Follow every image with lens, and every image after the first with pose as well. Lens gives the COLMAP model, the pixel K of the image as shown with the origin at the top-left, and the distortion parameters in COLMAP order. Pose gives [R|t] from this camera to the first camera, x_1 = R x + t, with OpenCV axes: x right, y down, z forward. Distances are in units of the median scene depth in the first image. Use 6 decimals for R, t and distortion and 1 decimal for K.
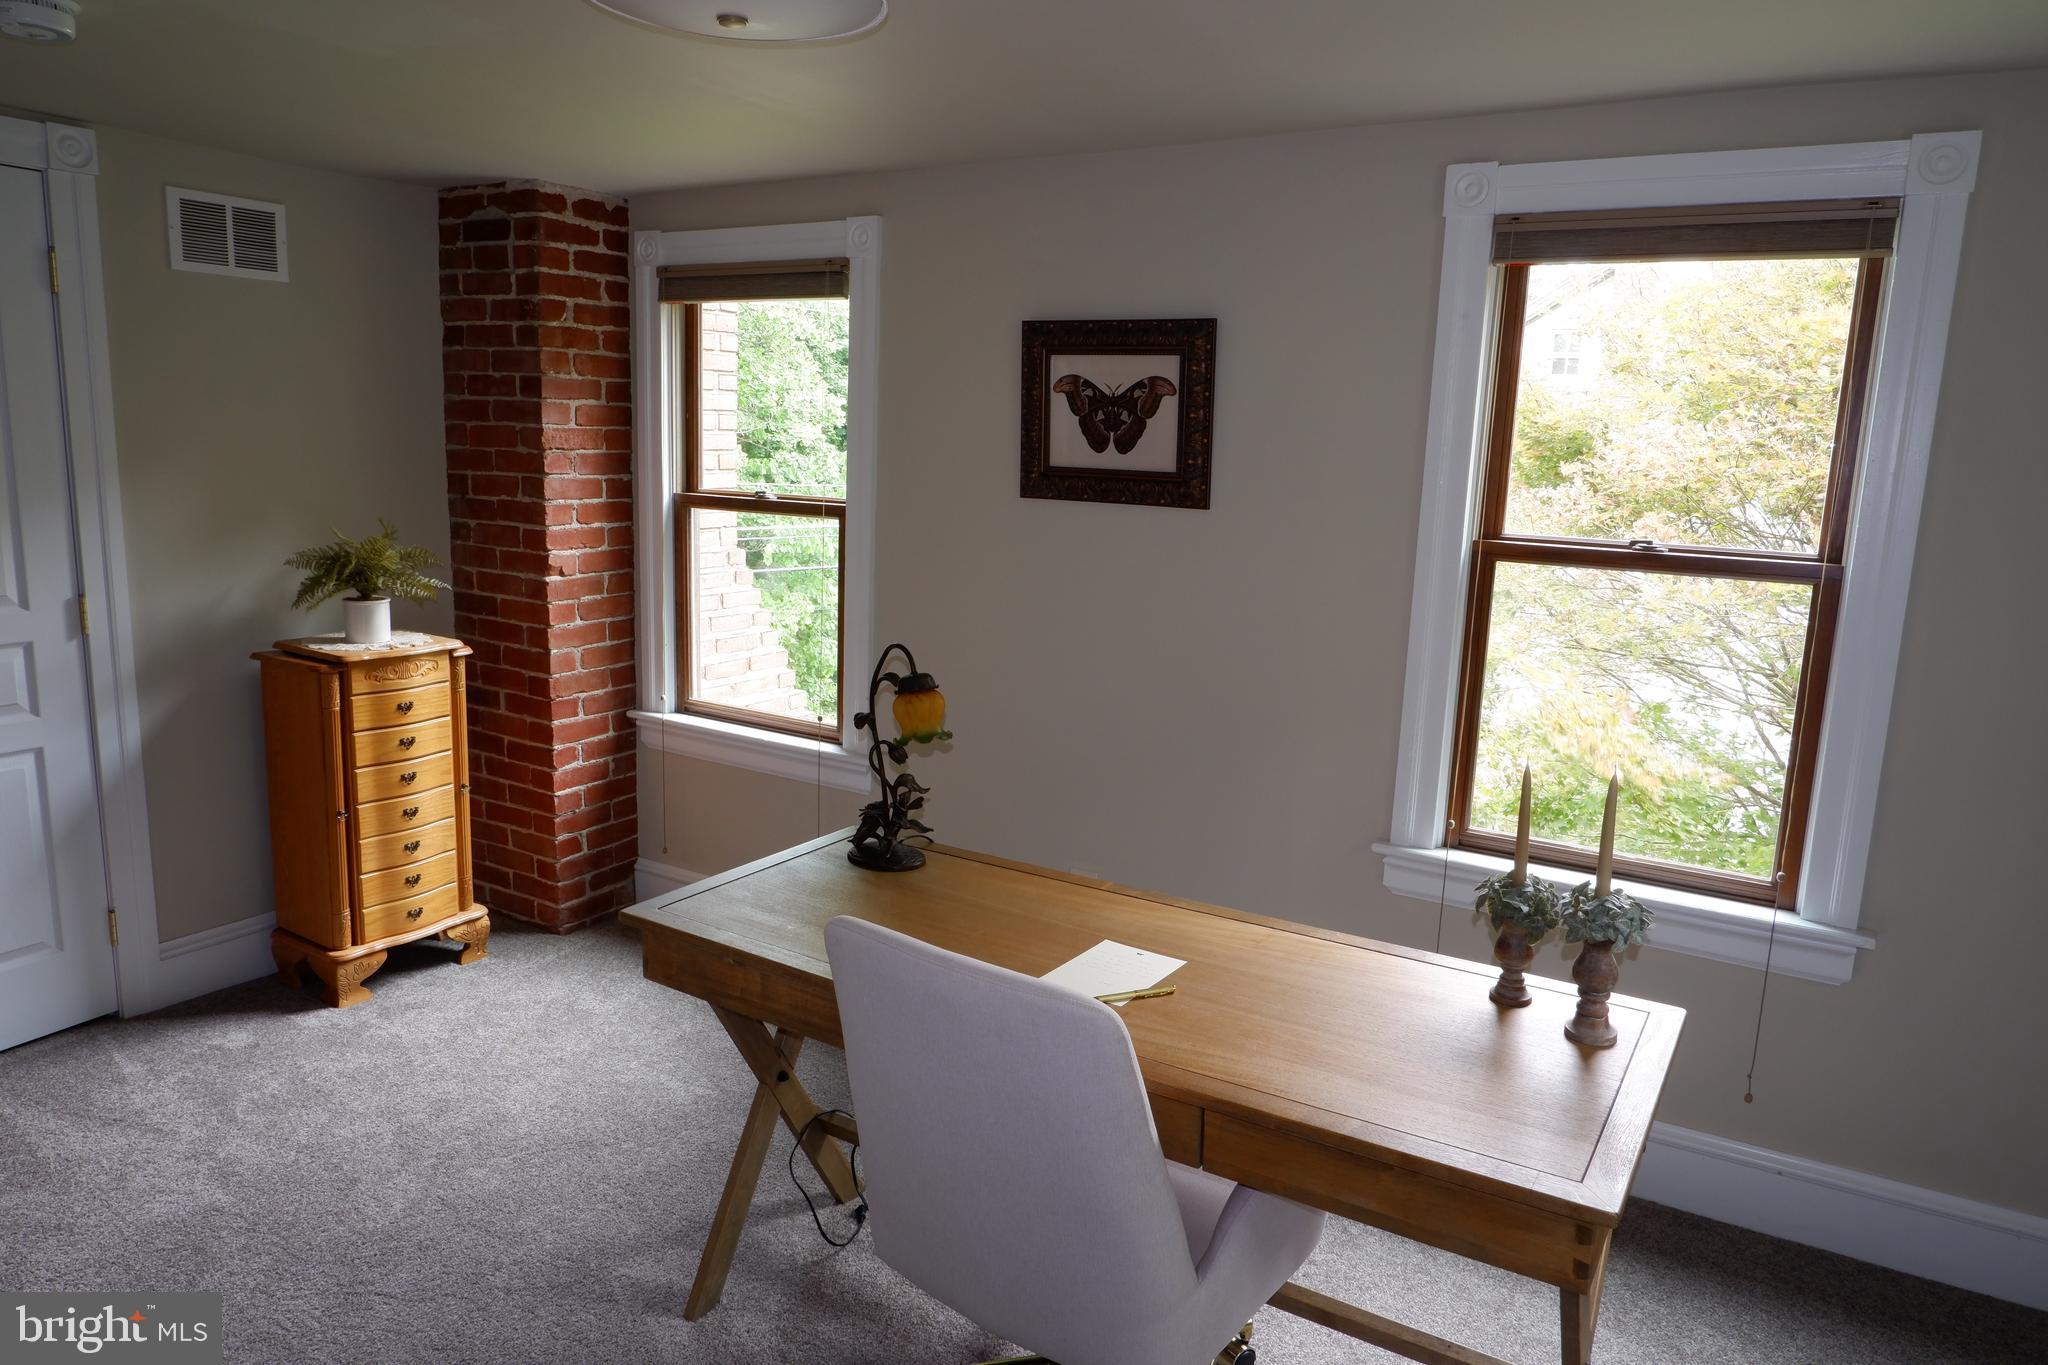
lens RADIAL K [[1349.9, 0, 1024.0], [0, 1349.9, 682.5], [0, 0, 1]] dist [-0.000811, 0.001592]
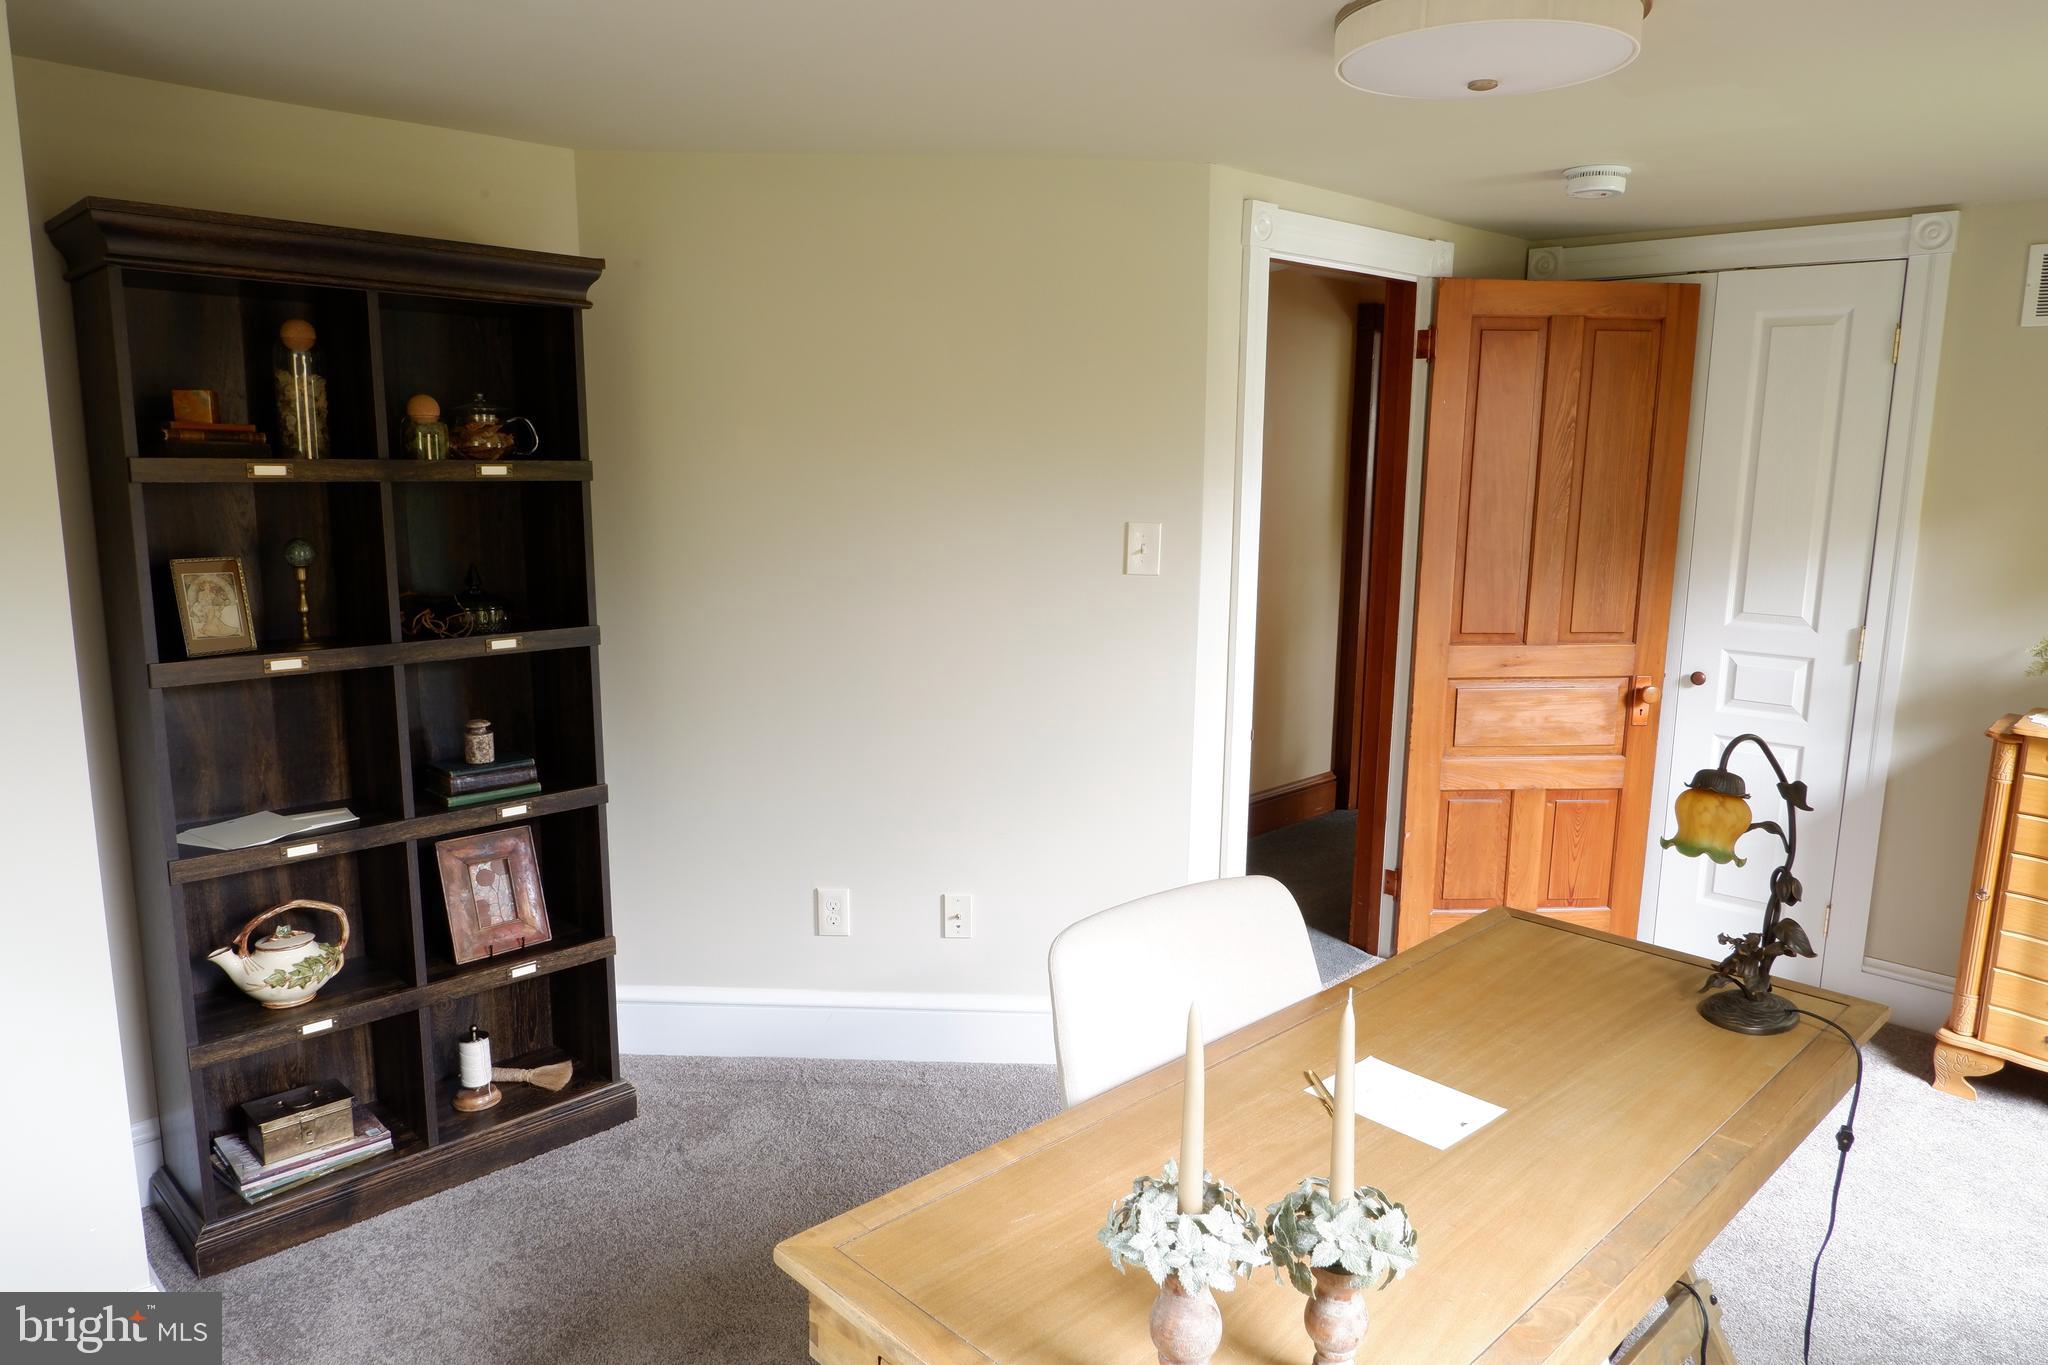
lens RADIAL K [[1334.2, 0, 1020.3], [0, 1334.2, 681.3], [0, 0, 1]] dist [-0.016362, 0.002766]
pose [[-0.230338, 0.137039, -0.963413, 0.532274], [-0.196450, 0.963102, 0.183963, -0.084265], [0.953075, 0.231636, -0.194918, 0.537114]]
